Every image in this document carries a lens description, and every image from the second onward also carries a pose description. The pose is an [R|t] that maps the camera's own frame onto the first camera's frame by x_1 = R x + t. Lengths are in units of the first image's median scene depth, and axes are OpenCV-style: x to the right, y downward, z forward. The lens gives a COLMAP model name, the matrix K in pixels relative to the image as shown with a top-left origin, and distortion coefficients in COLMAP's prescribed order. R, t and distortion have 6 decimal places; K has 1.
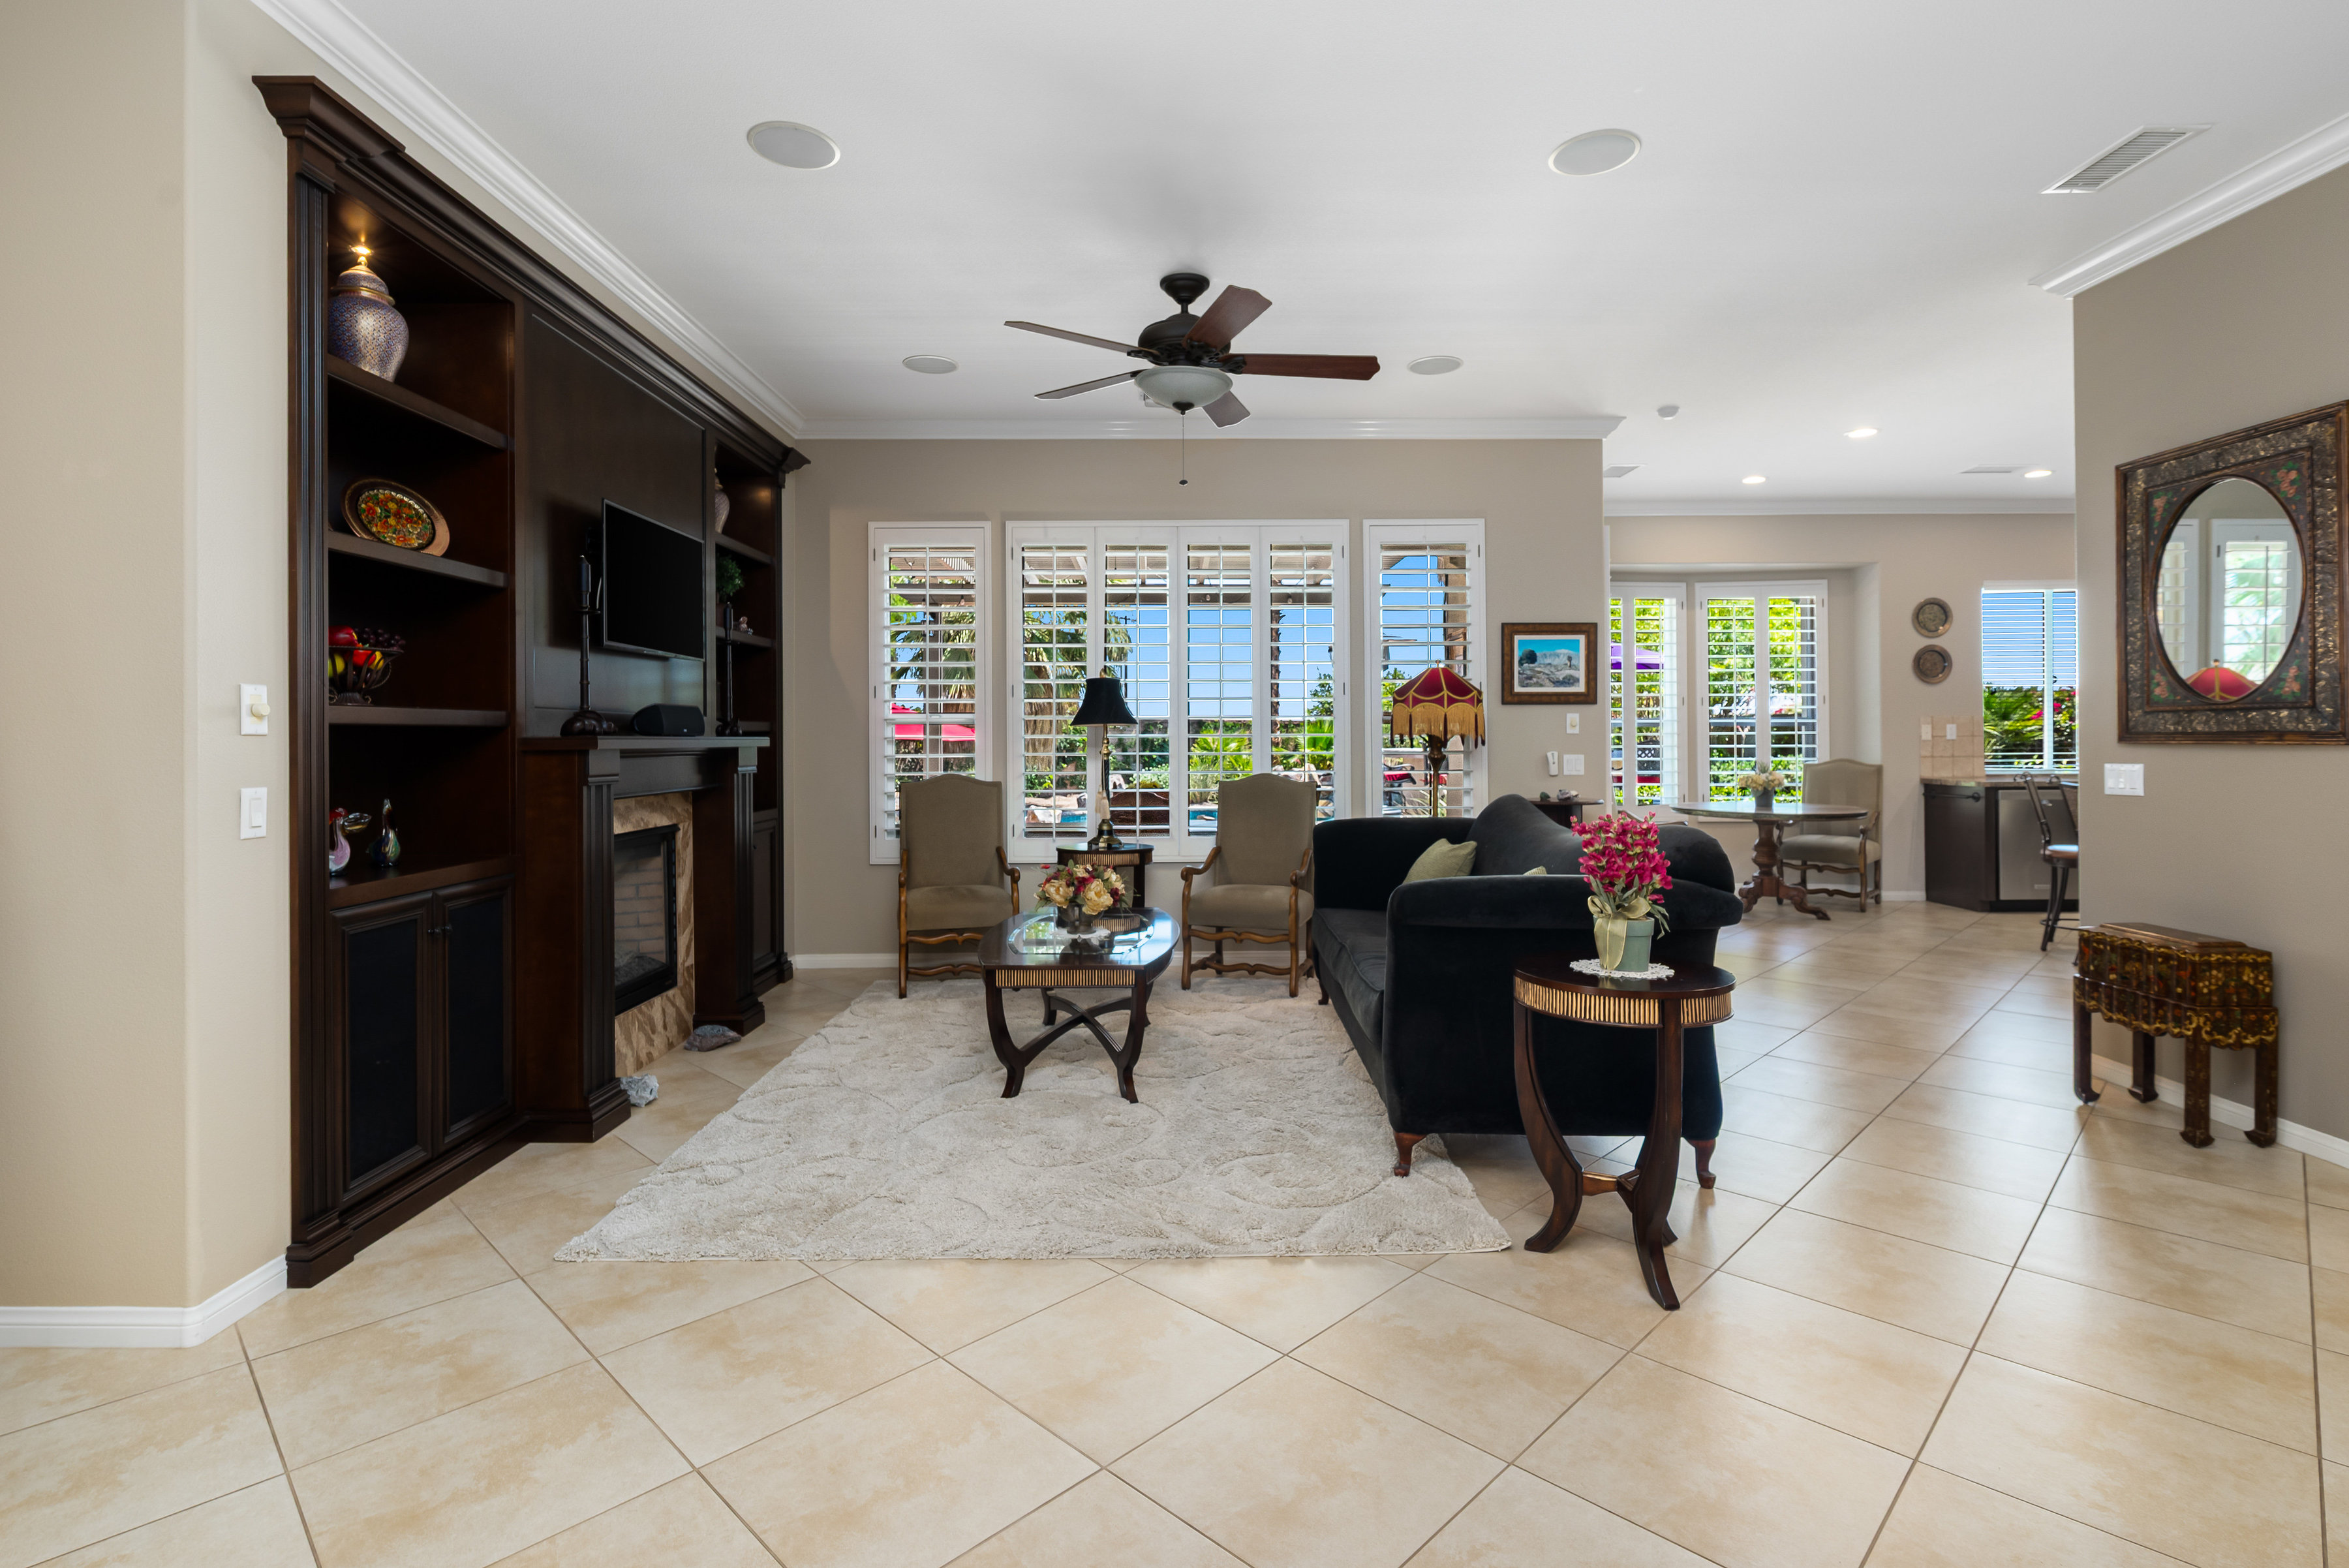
lens RADIAL K [[1128.4, 0, 1175.2], [0, 1128.4, 733.0], [0, 0, 1]] dist [-0.000586, -0.000051]
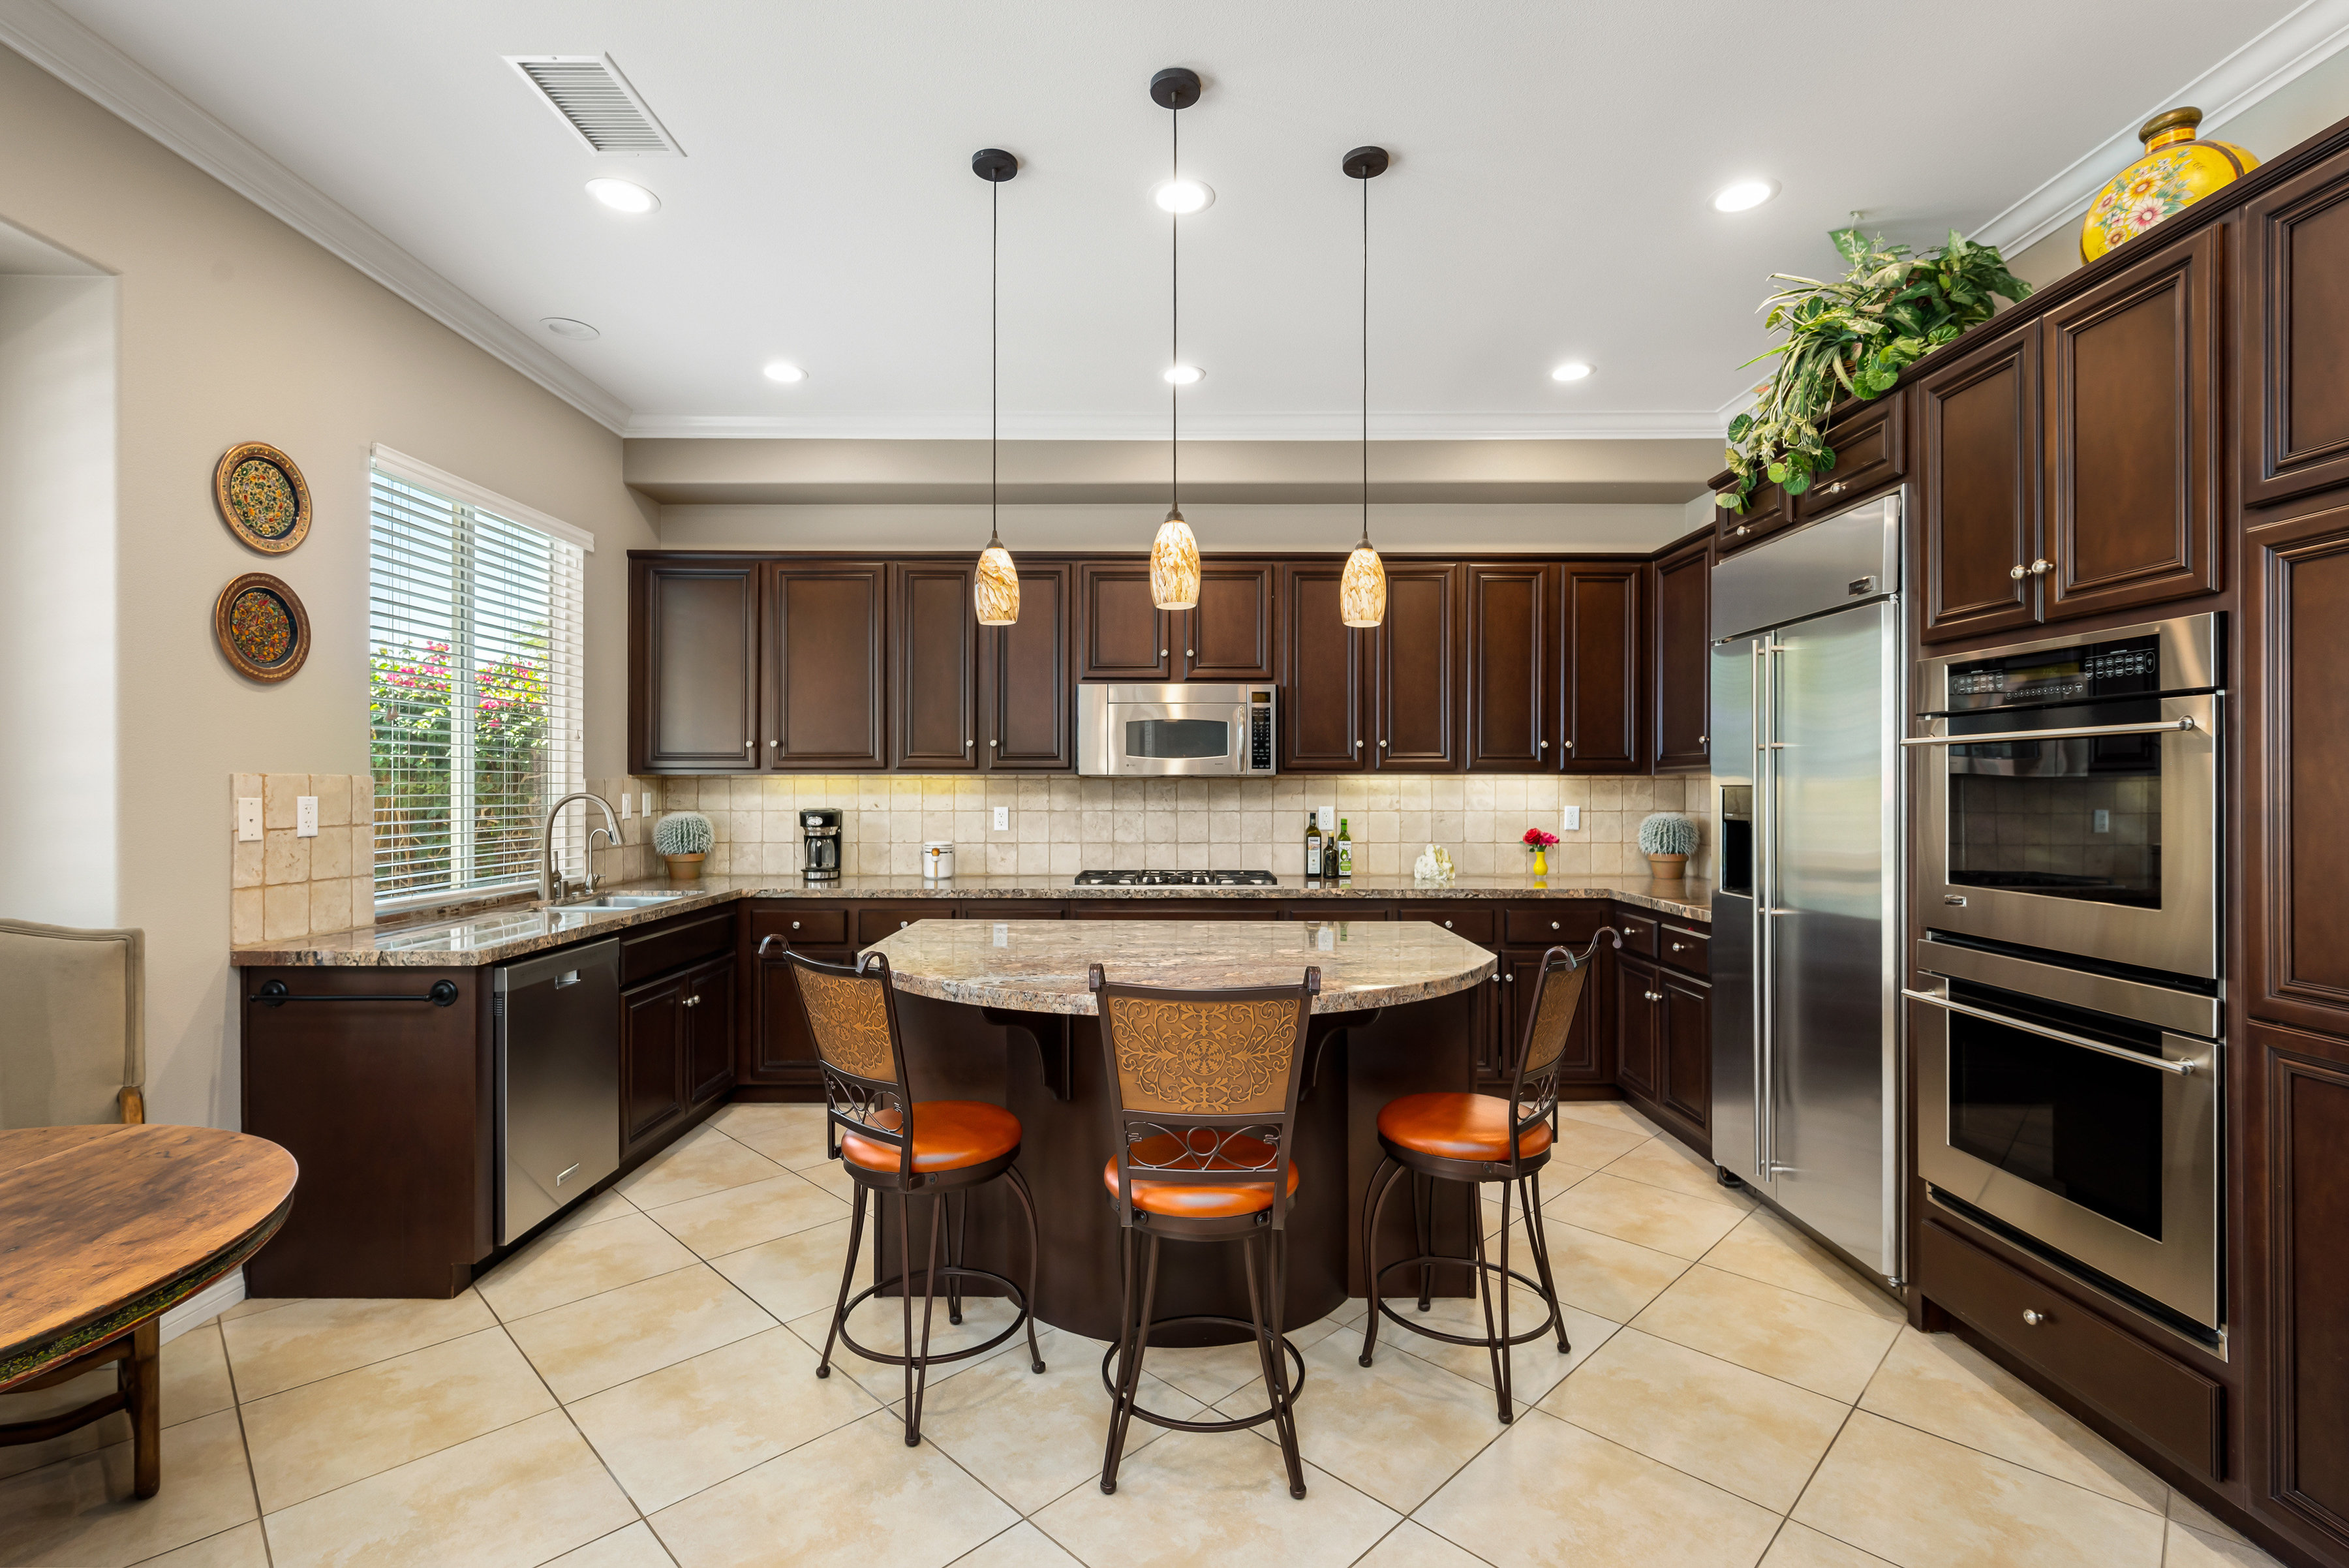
lens RADIAL K [[1069.5, 0, 1179.5], [0, 1069.5, 786.1], [0, 0, 1]] dist [-0.001004, -0.000312]
pose [[0.005771, 0.005435, 0.999969, 0.451173], [-0.003025, 0.999981, -0.005418, -0.012797], [-0.999979, -0.002994, 0.005788, 0.955379]]
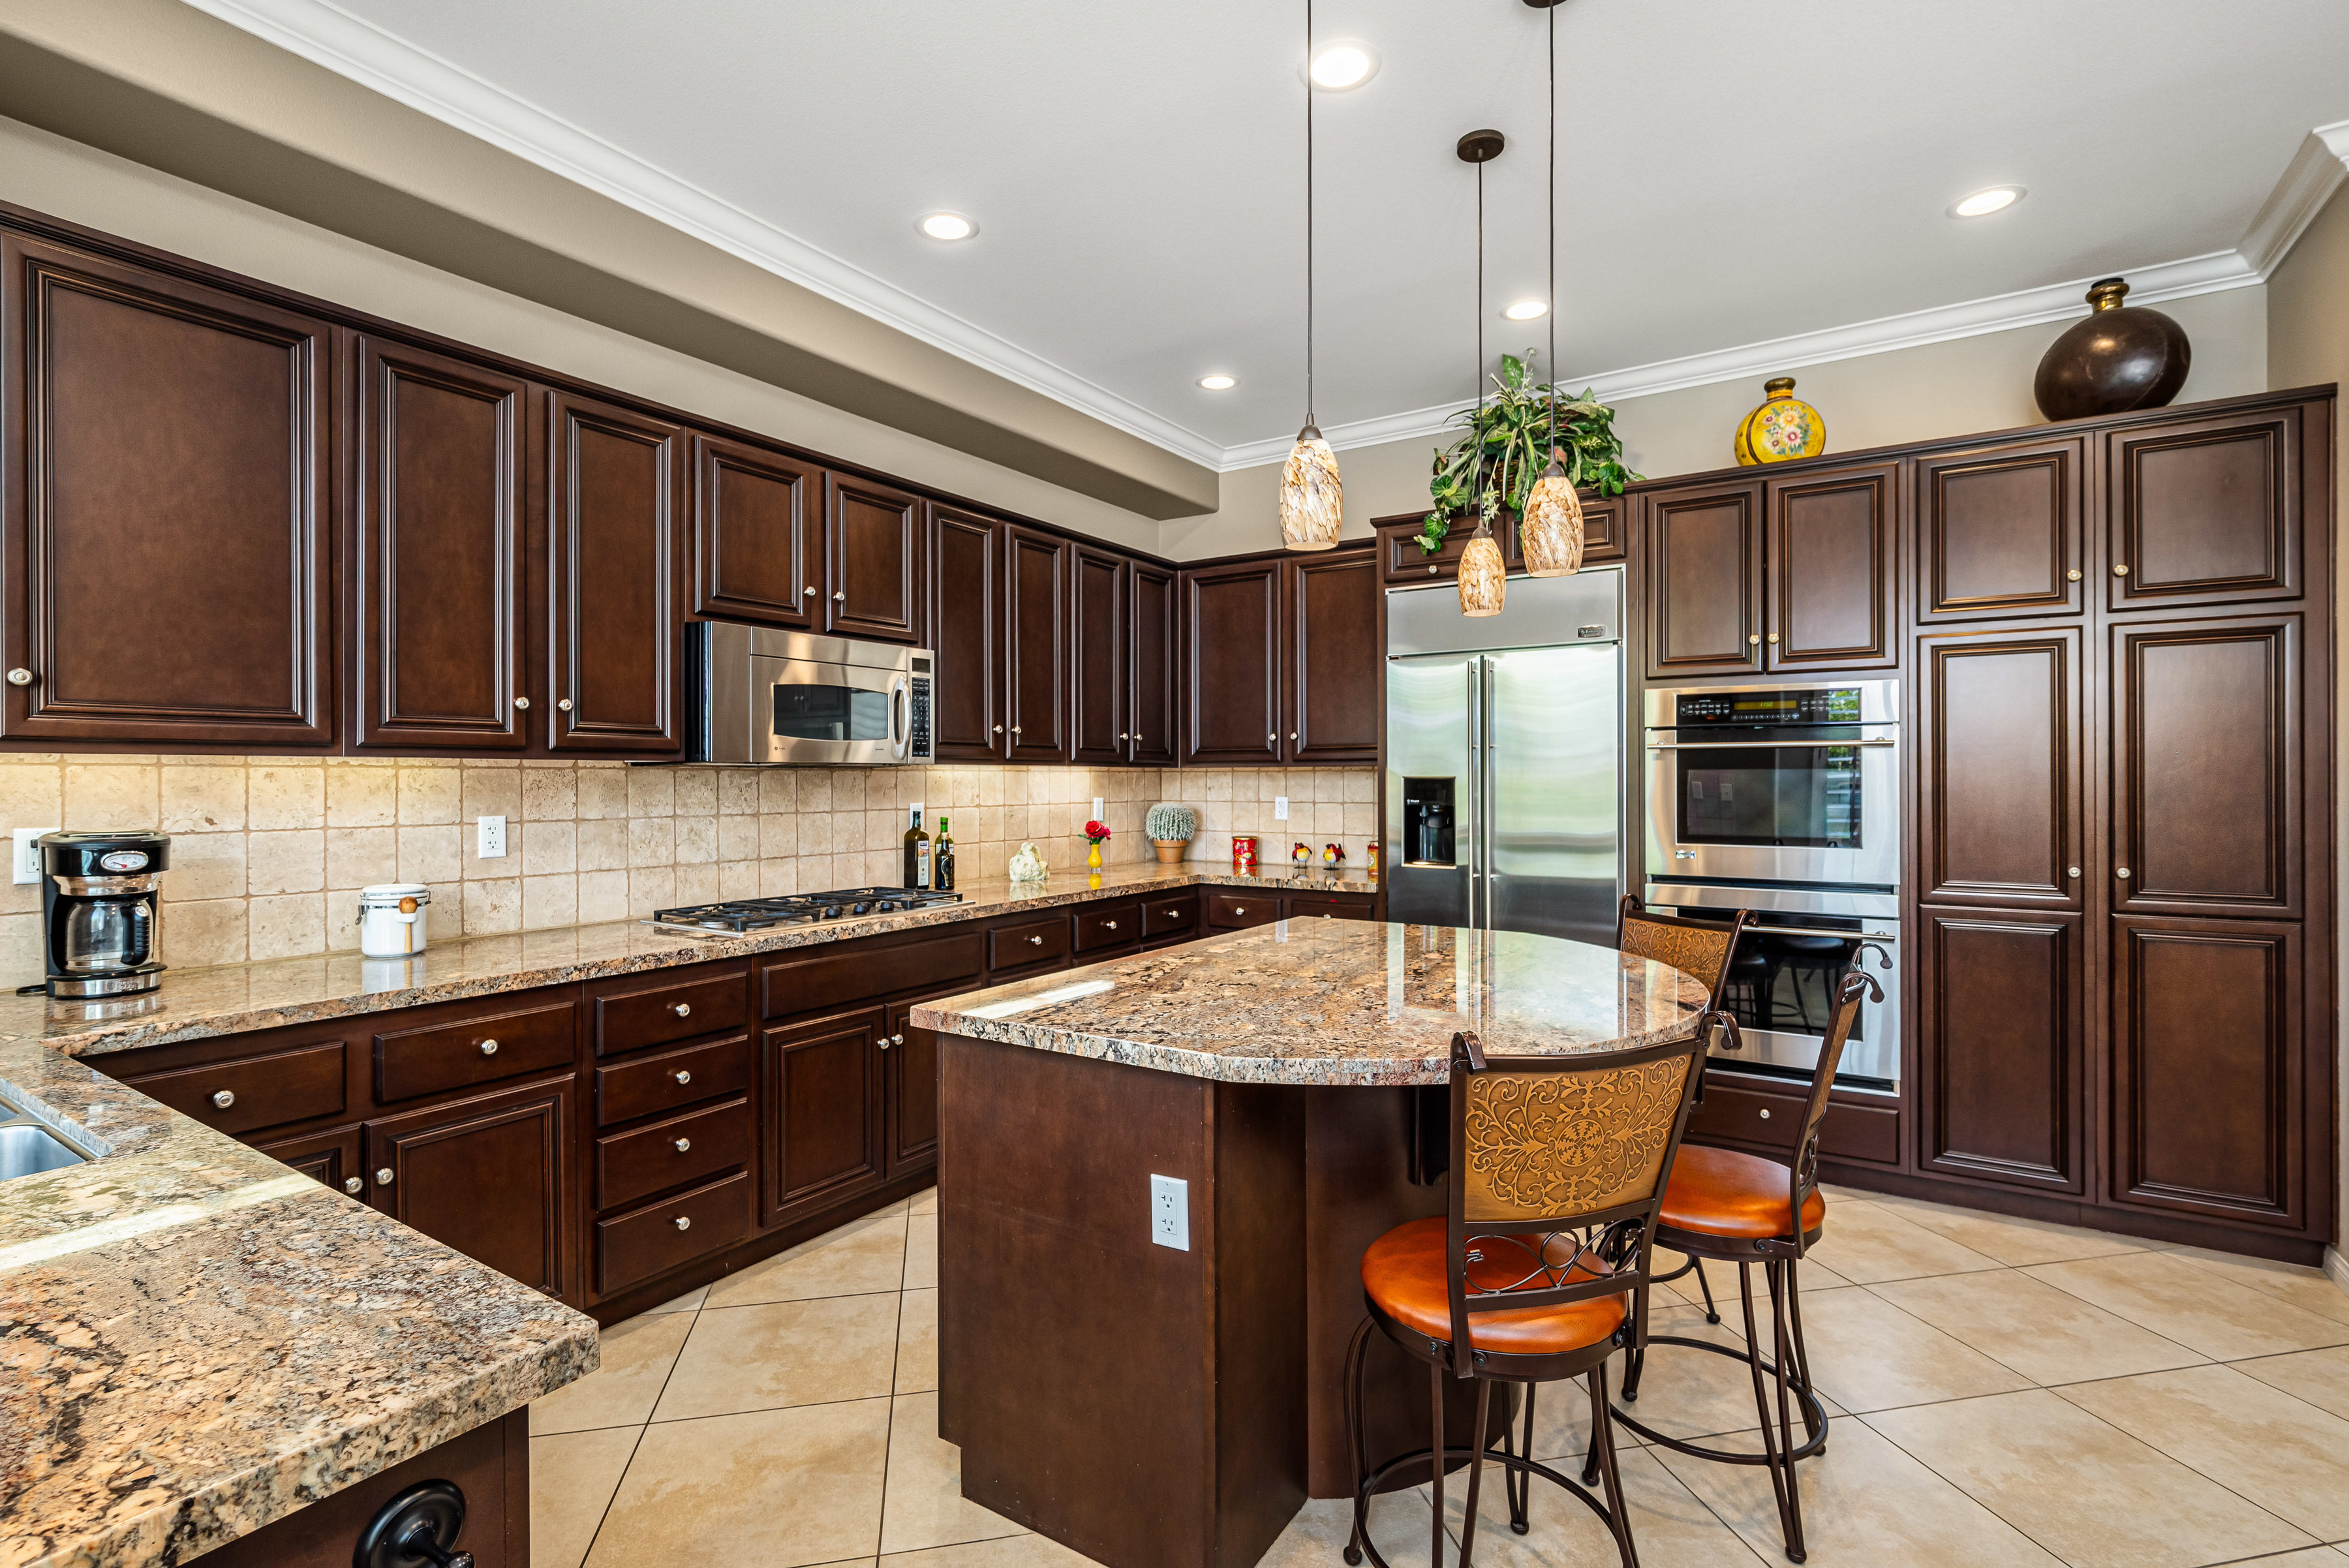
lens RADIAL K [[1079.6, 0, 1183.8], [0, 1079.6, 781.8], [0, 0, 1]] dist [0.002370, 0.000425]
pose [[-0.833336, 0.004736, 0.552747, 0.754955], [0.004616, 0.999988, -0.001609, -0.013690], [-0.552748, 0.001211, -0.833348, 1.321293]]
